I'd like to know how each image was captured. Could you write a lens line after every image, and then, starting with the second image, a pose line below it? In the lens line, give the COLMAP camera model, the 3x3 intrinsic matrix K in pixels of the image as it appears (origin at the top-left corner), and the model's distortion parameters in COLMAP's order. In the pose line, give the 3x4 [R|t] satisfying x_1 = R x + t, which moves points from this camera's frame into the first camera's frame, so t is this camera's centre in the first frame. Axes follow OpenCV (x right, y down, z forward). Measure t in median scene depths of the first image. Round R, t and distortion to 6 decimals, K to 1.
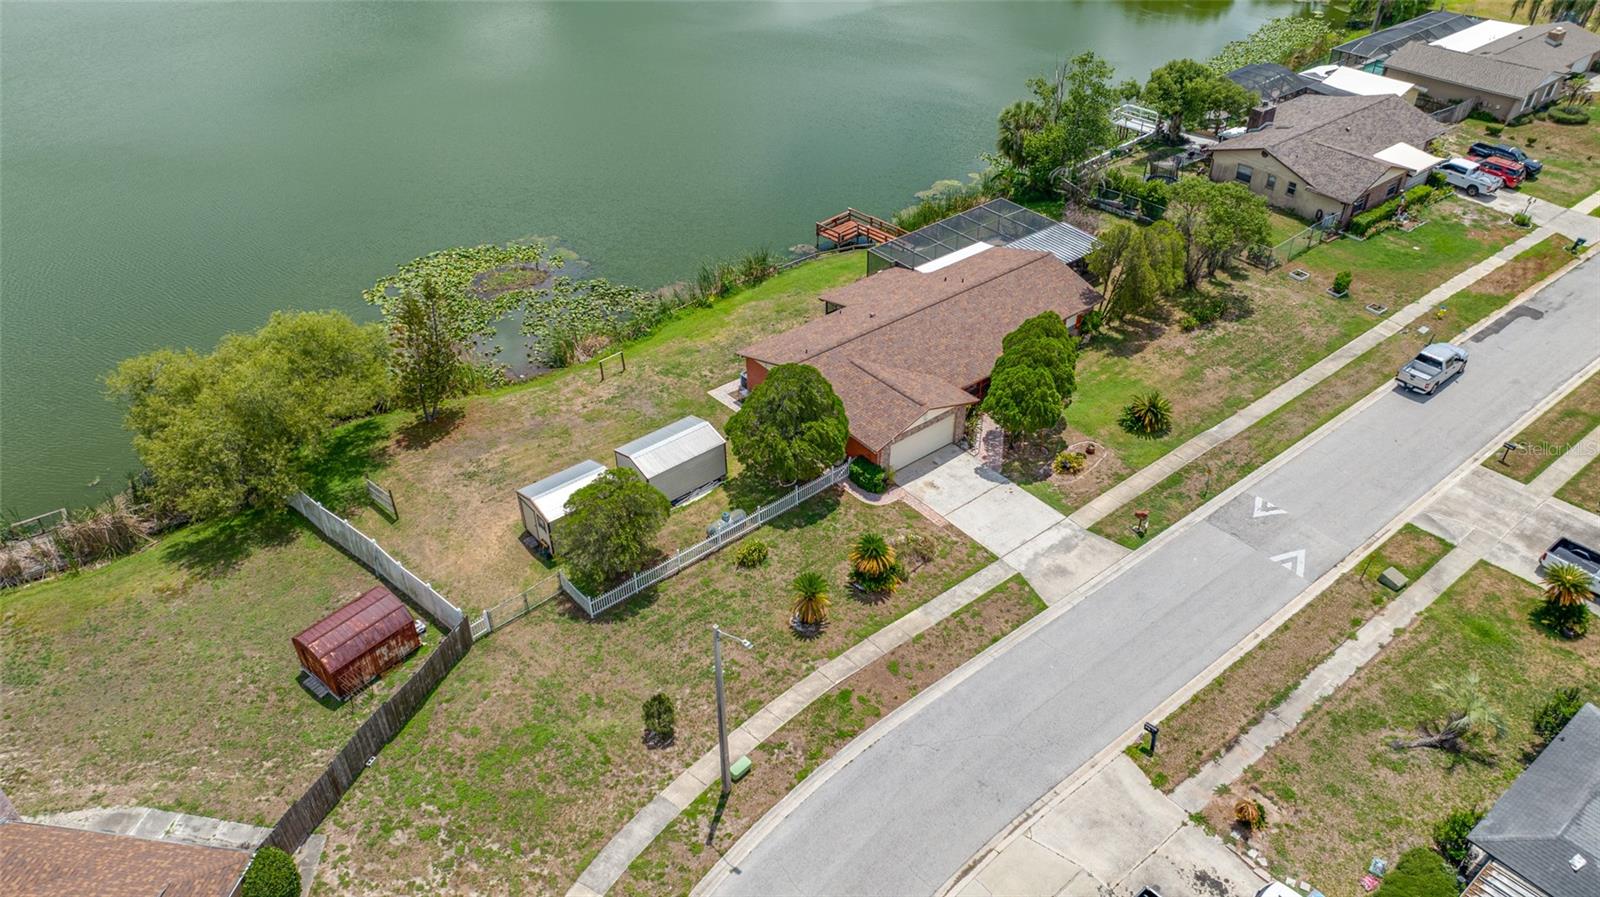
lens RADIAL K [[1134.5, 0, 803.4], [0, 1134.5, 437.3], [0, 0, 1]] dist [-0.020407, 0.005015]
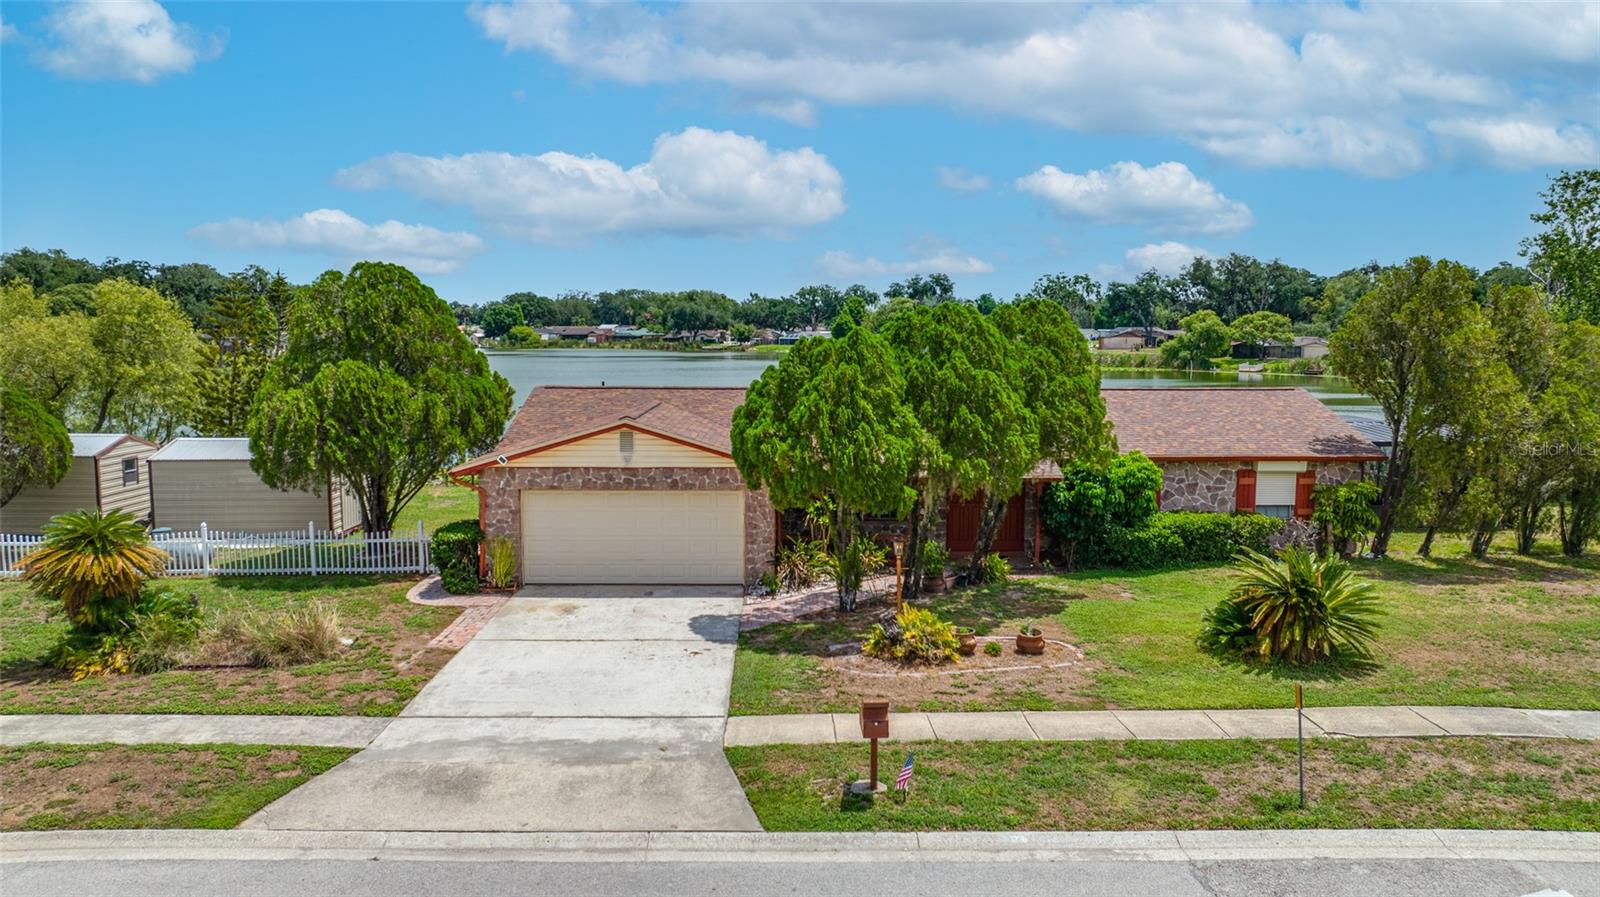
lens RADIAL K [[1132.9, 0, 806.1], [0, 1132.9, 473.0], [0, 0, 1]] dist [-0.039485, 0.036416]
pose [[0.787711, 0.085284, -0.610114, 0.404167], [-0.364525, 0.862909, -0.350013, 0.106403], [0.496622, 0.498111, 0.710811, 0.737004]]
